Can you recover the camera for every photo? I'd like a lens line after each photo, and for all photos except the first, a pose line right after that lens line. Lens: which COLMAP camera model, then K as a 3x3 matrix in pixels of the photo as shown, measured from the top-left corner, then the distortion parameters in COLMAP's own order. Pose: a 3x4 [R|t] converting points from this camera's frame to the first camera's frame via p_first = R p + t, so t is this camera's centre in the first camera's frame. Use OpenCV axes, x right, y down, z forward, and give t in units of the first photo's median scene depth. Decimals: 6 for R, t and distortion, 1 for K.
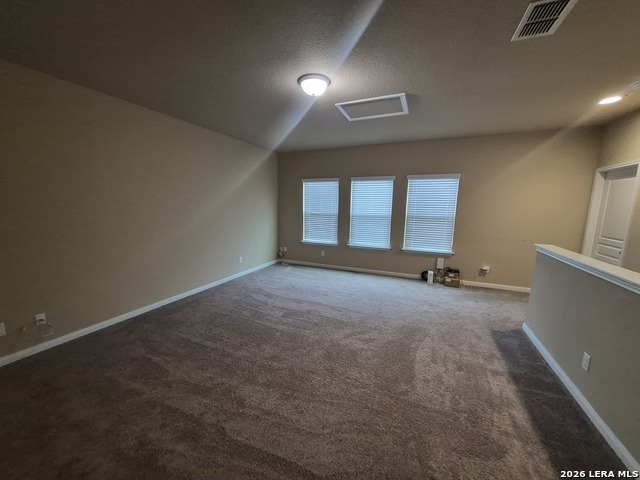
lens RADIAL K [[252.6, 0, 316.7], [0, 252.6, 242.4], [0, 0, 1]] dist [0.011771, -0.000842]
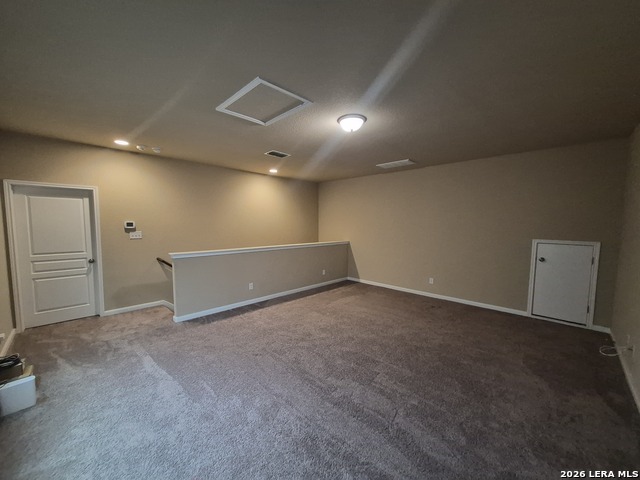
lens RADIAL K [[252.6, 0, 314.3], [0, 252.6, 240.2], [0, 0, 1]] dist [0.011771, -0.000842]
pose [[-0.937444, -0.028677, 0.346952, -0.144883], [0.042590, 0.979669, 0.196049, -0.177044], [-0.345520, 0.198562, -0.917164, 1.233491]]
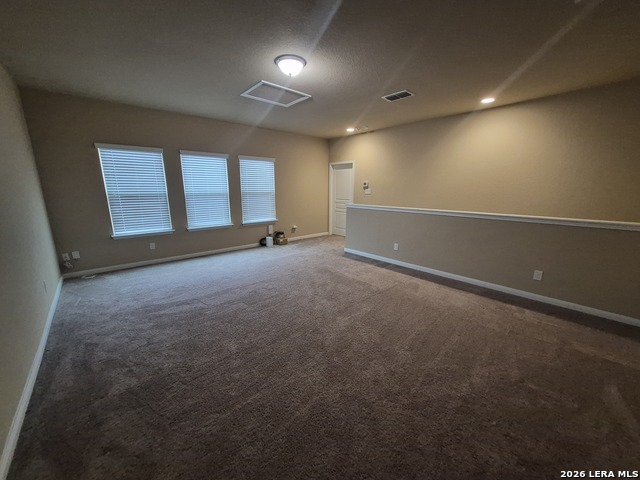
lens RADIAL K [[252.6, 0, 316.3], [0, 252.6, 244.1], [0, 0, 1]] dist [0.011771, -0.000842]
pose [[0.414810, -0.215334, 0.884061, -0.587767], [0.137507, 0.975270, 0.173031, -0.036017], [-0.899458, 0.049790, 0.434161, 0.266551]]
